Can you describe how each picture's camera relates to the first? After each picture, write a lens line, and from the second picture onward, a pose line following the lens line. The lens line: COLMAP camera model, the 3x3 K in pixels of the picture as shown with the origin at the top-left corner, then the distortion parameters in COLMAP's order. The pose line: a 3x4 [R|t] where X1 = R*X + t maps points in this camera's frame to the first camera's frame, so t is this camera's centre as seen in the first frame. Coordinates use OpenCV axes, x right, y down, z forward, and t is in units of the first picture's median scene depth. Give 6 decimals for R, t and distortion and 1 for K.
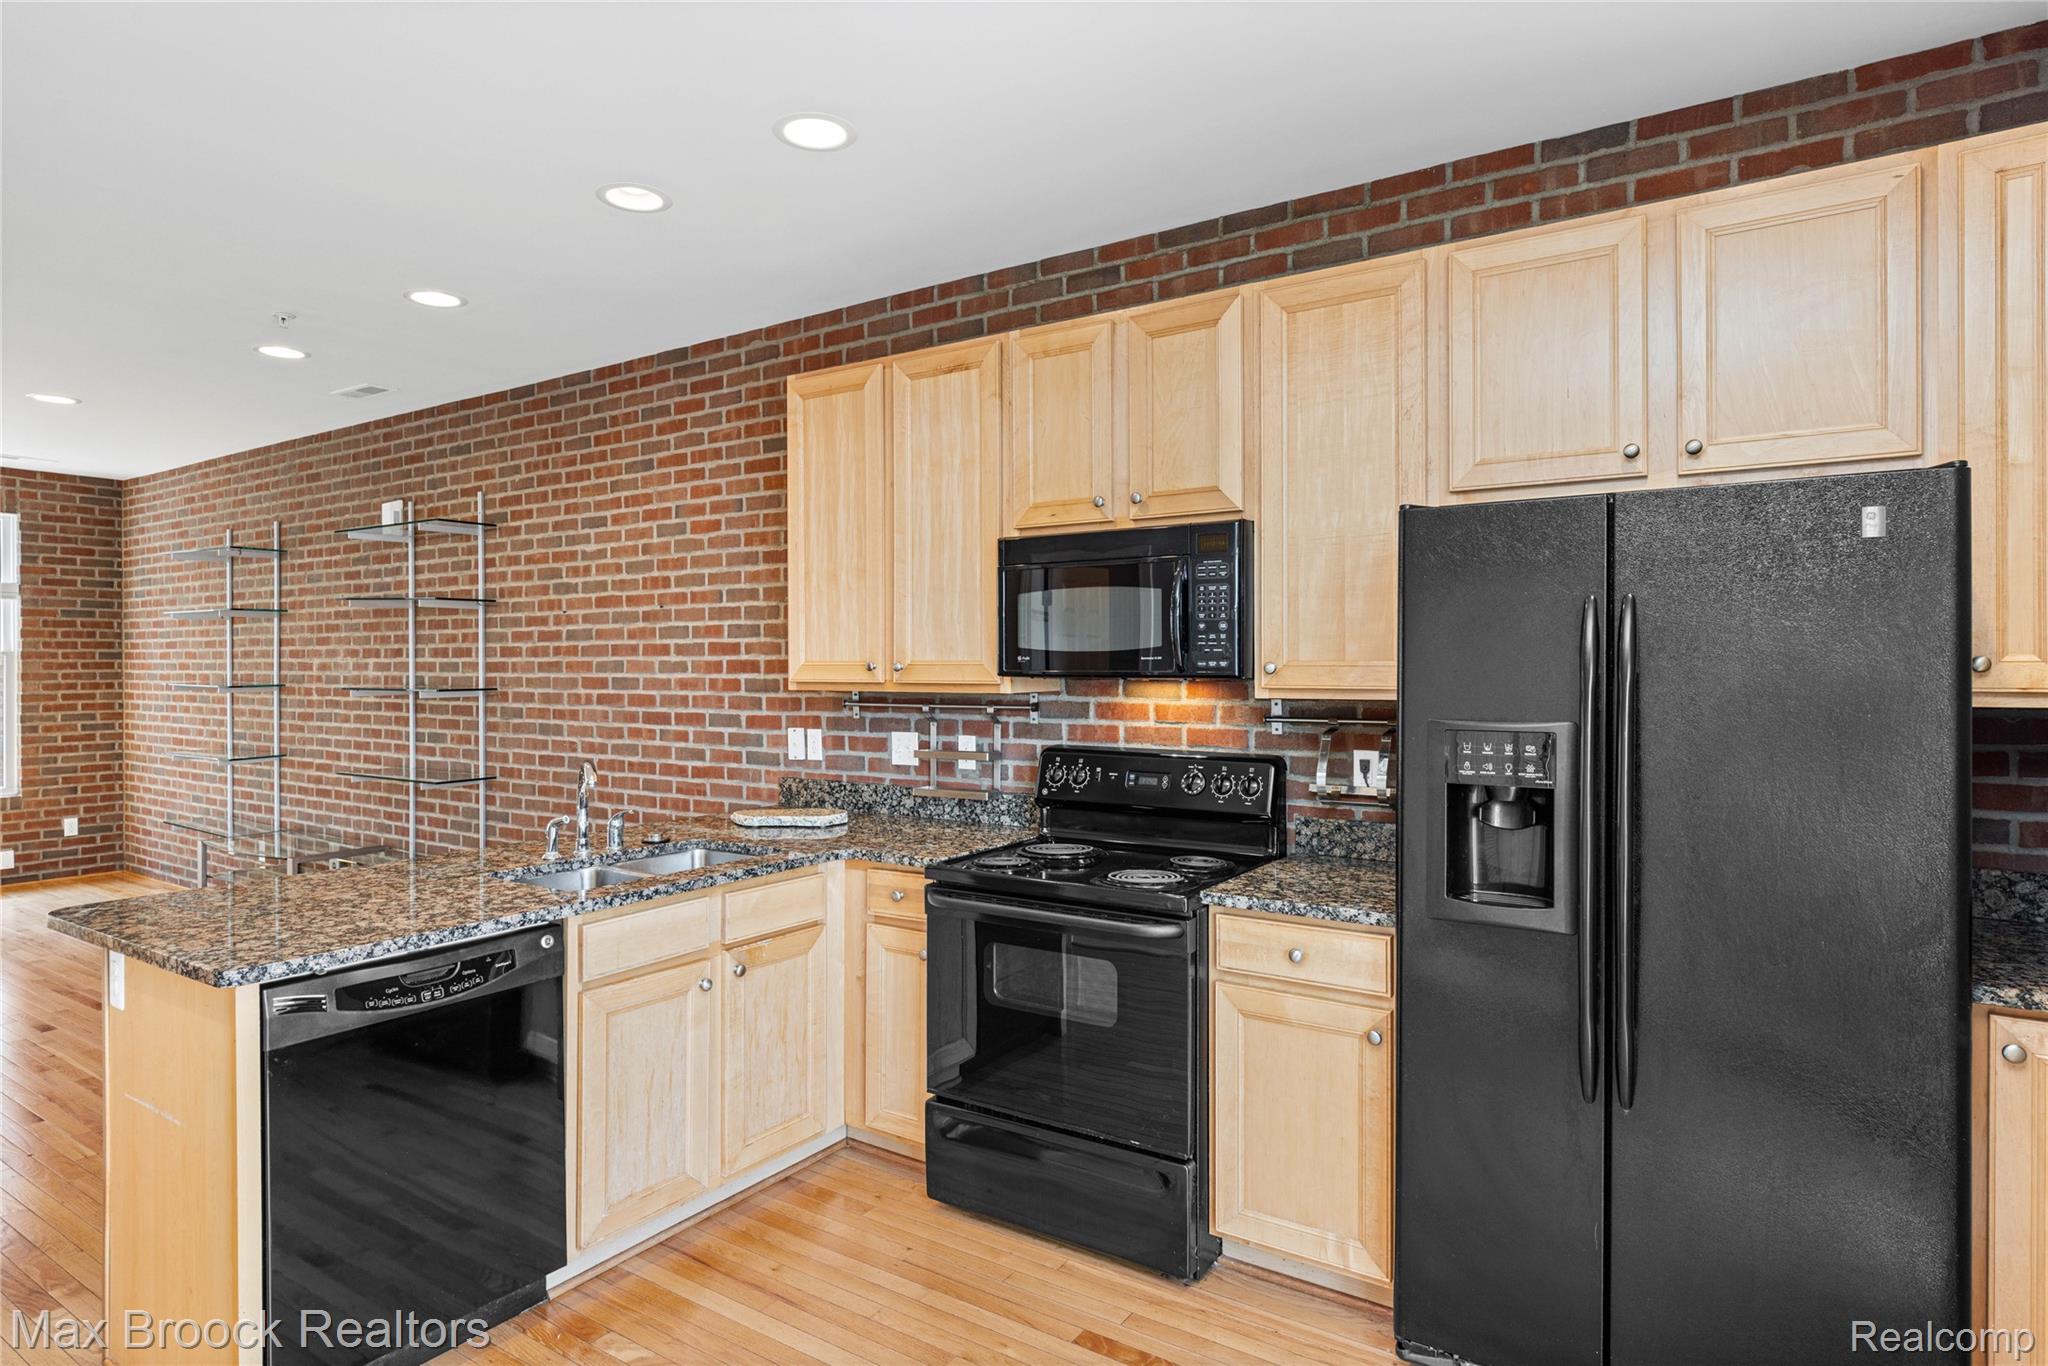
lens RADIAL K [[1115.8, 0, 1020.8], [0, 1115.8, 666.7], [0, 0, 1]] dist [-0.003083, -0.002674]
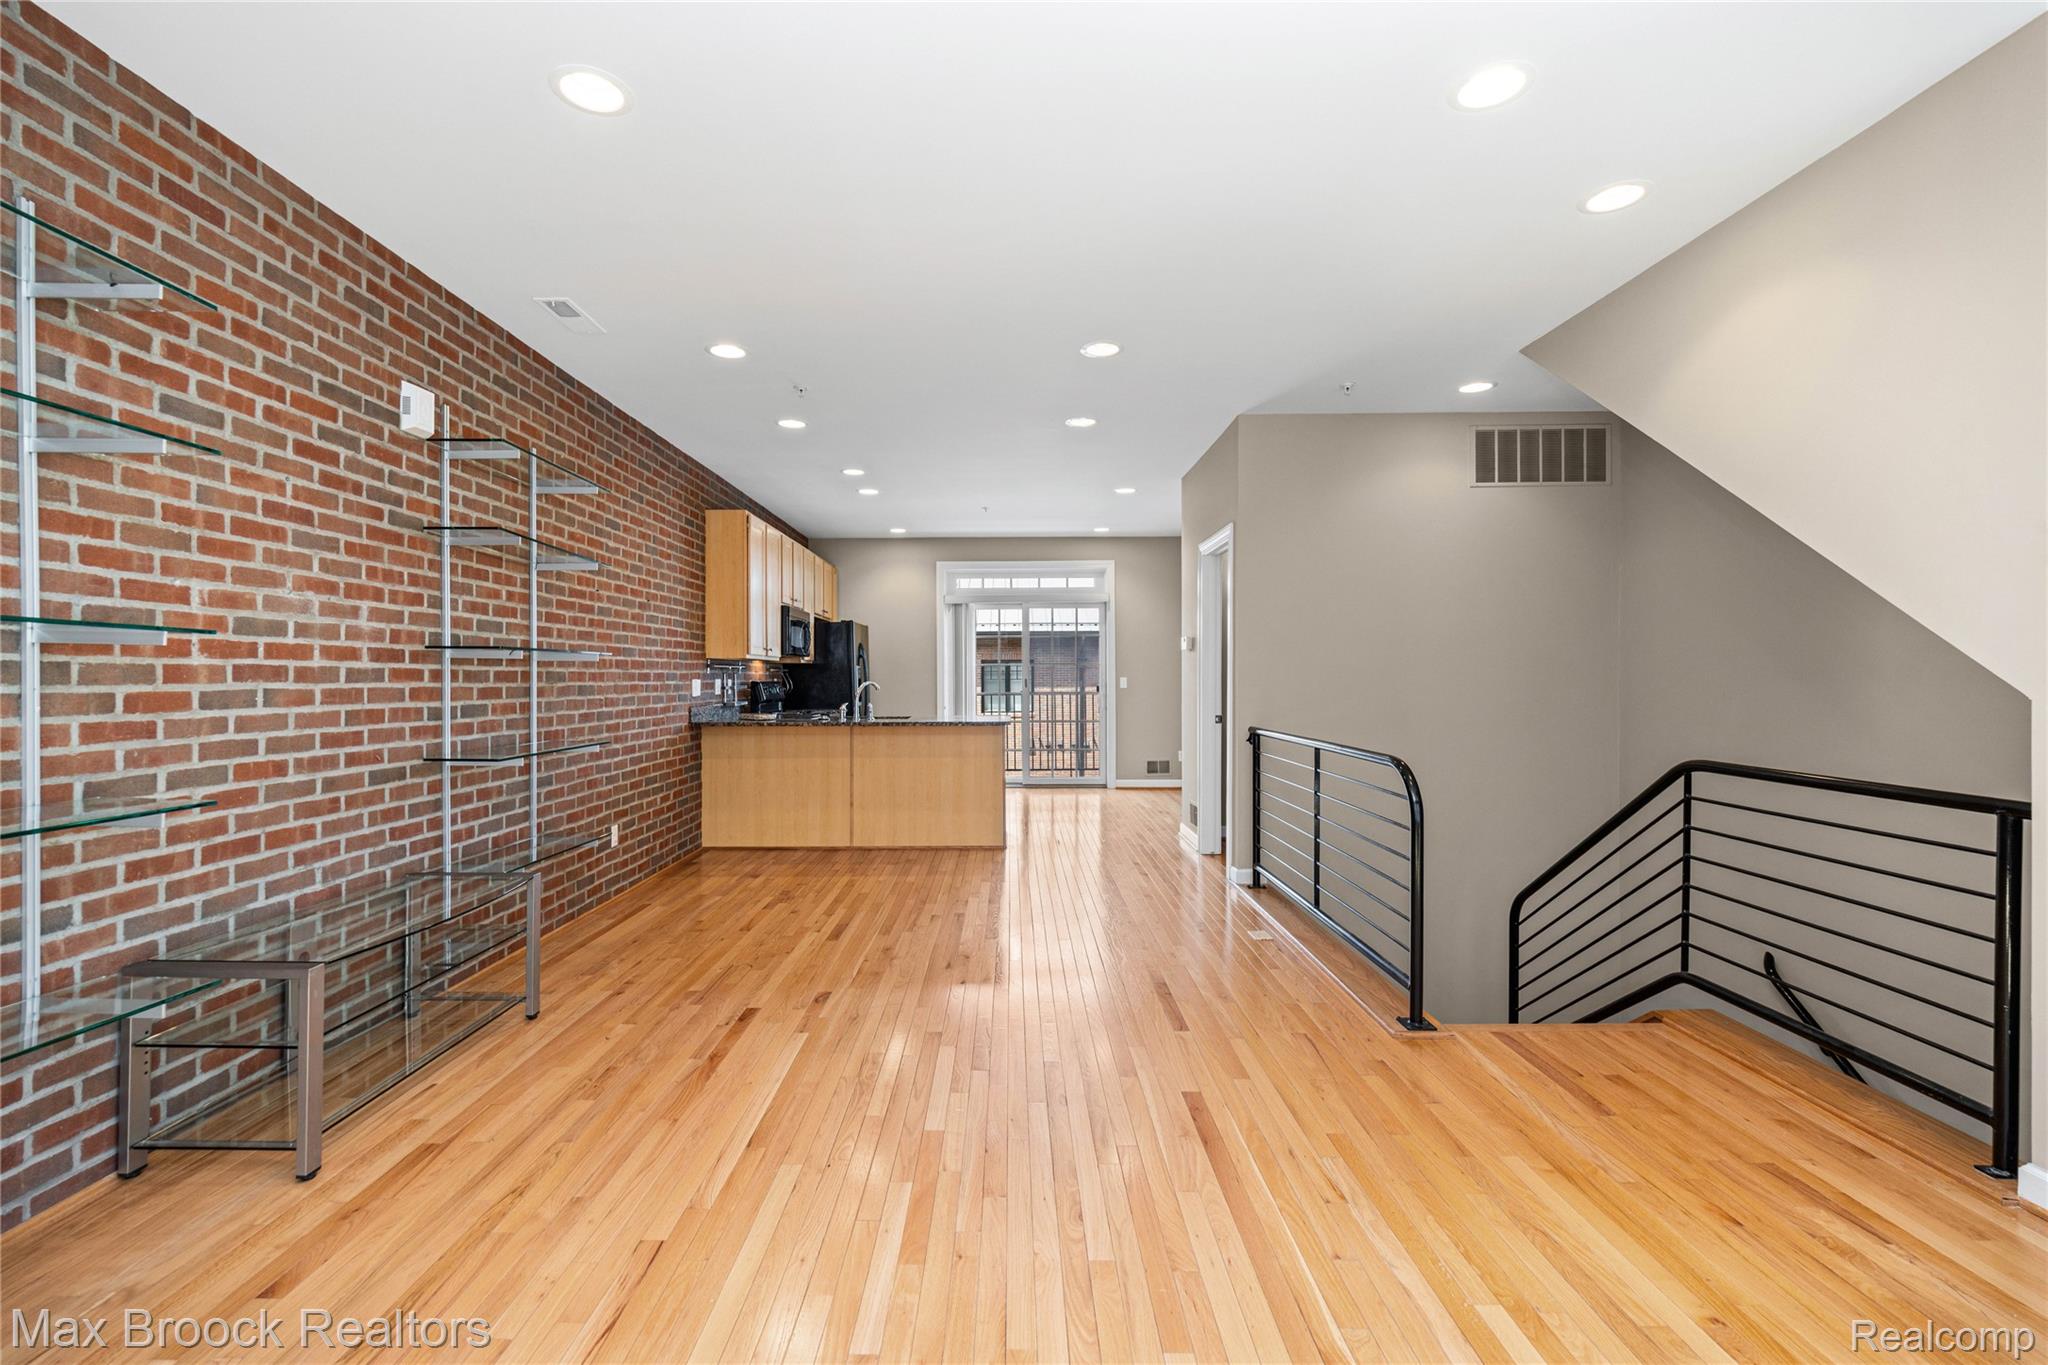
lens RADIAL K [[894.0, 0, 1004.1], [0, 894.0, 678.0], [0, 0, 1]] dist [-0.000157, -0.000201]
pose [[-0.546100, 0.003295, 0.837713, -1.597527], [0.005366, 0.999986, -0.000436, 0.051950], [-0.837703, 0.004257, -0.546110, 1.278480]]
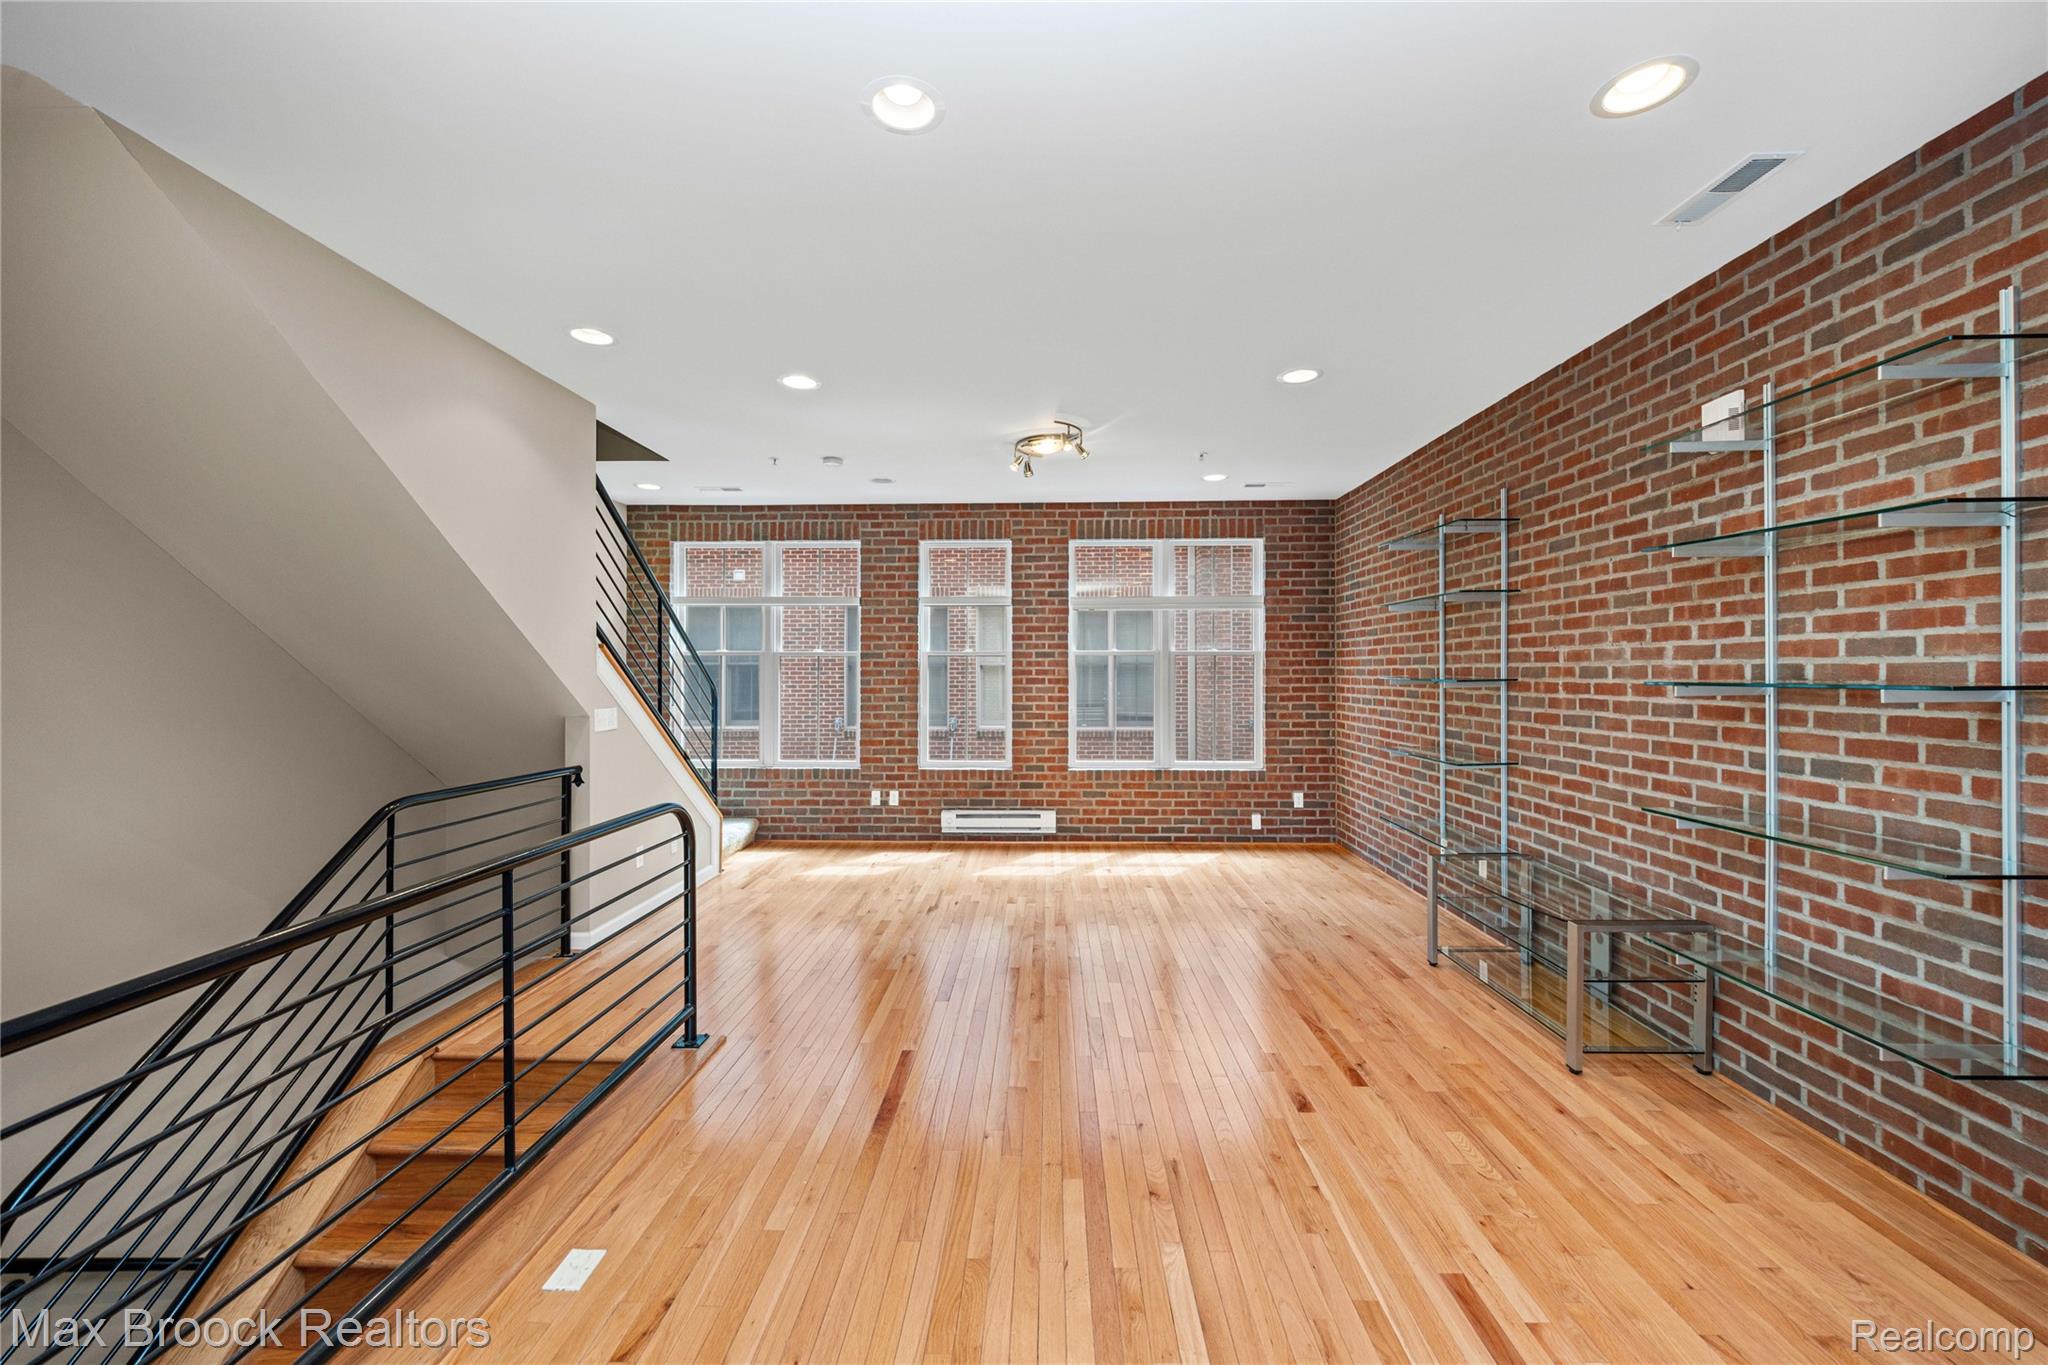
lens RADIAL K [[798.5, 0, 1027.9], [0, 798.5, 671.2], [0, 0, 1]] dist [0.003114, -0.000400]
pose [[0.529062, -0.000671, -0.848583, -0.487879], [-0.001913, 0.999996, -0.001983, 0.017281], [0.848581, 0.002672, 0.529059, 0.523494]]
